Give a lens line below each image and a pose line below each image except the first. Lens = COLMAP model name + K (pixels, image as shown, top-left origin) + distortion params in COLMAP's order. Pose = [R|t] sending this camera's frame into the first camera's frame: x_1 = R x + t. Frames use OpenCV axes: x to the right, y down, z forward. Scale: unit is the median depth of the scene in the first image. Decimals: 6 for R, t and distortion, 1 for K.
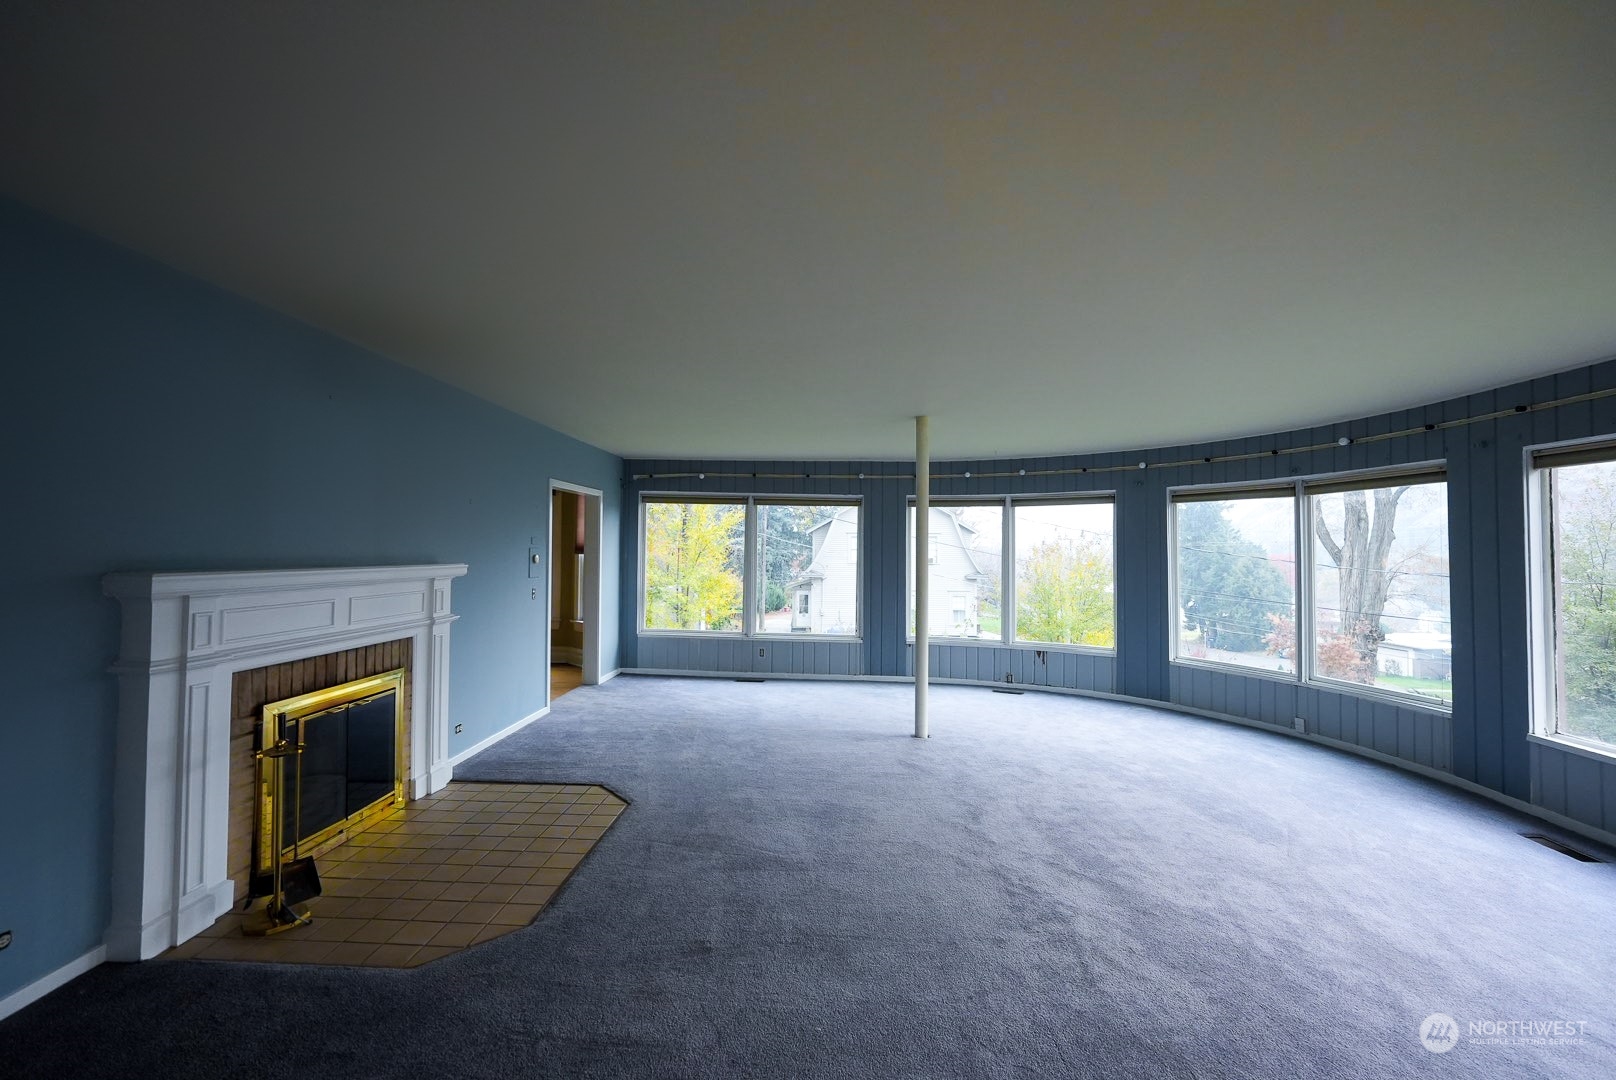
lens RADIAL K [[681.2, 0, 810.9], [0, 681.2, 532.6], [0, 0, 1]] dist [-0.016525, 0.004556]
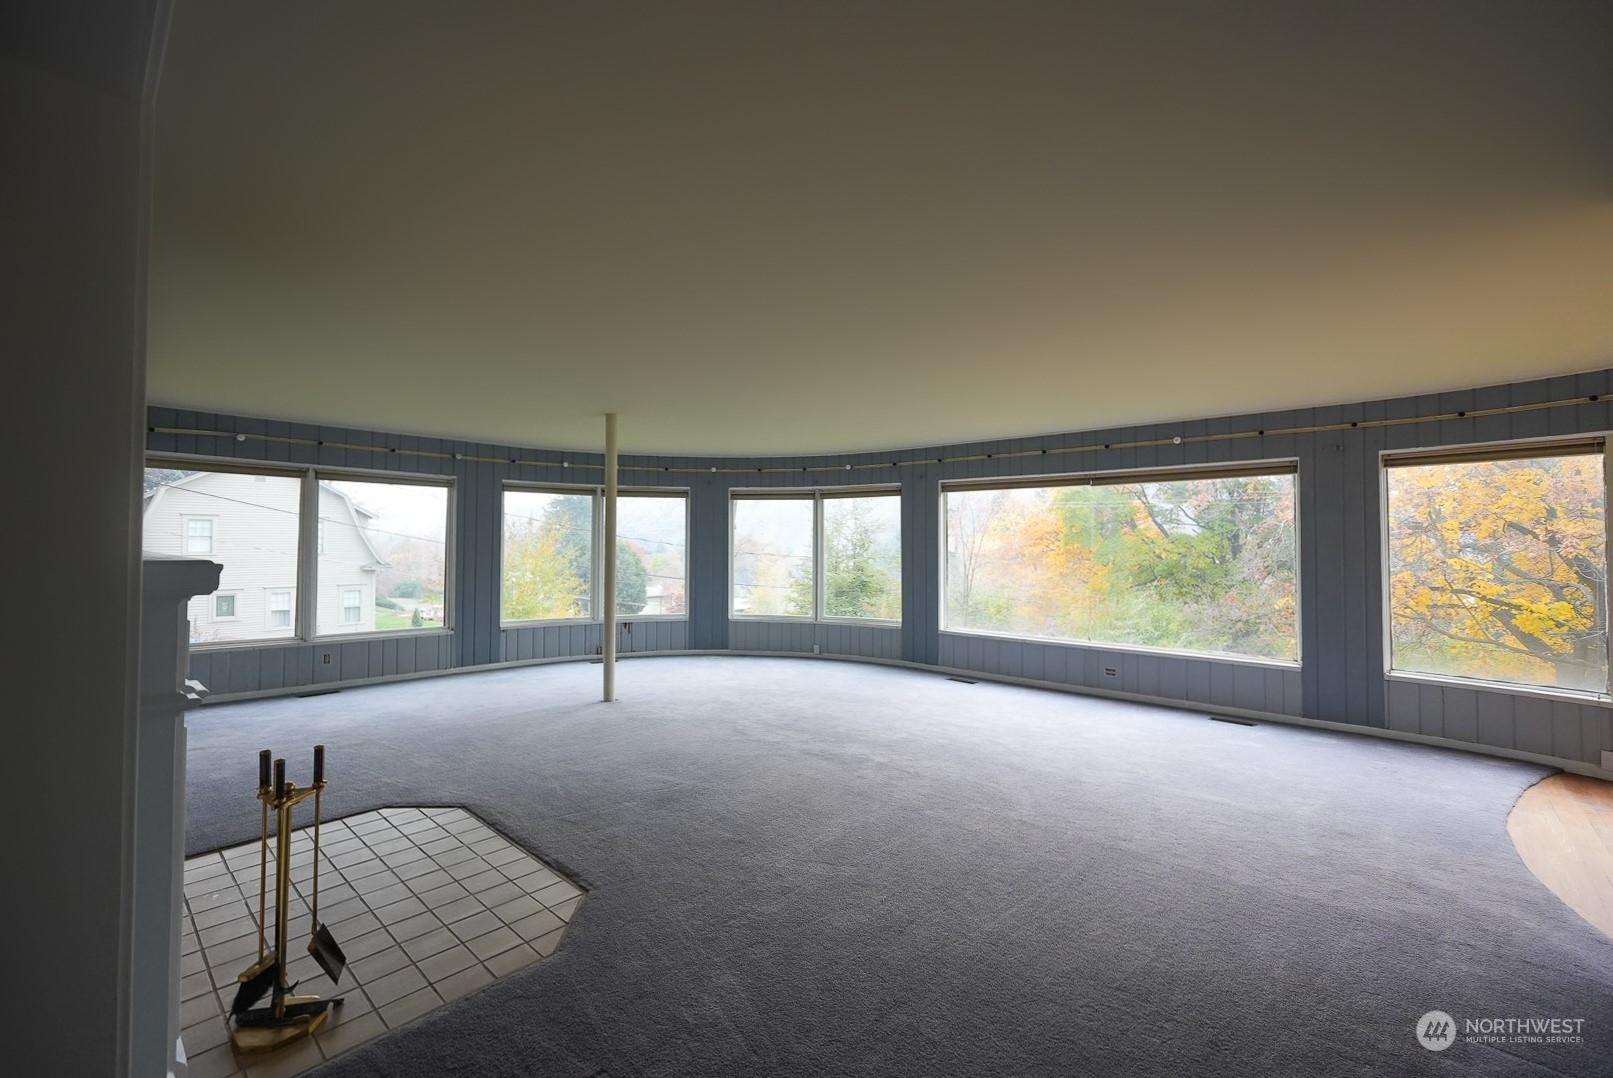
lens RADIAL K [[679.9, 0, 809.4], [0, 679.9, 531.6], [0, 0, 1]] dist [-0.016525, 0.004556]
pose [[0.632797, 0.005875, 0.774295, -0.505933], [-0.018251, 0.999807, 0.007329, 0.007798], [-0.774103, -0.018769, 0.632782, 0.045698]]
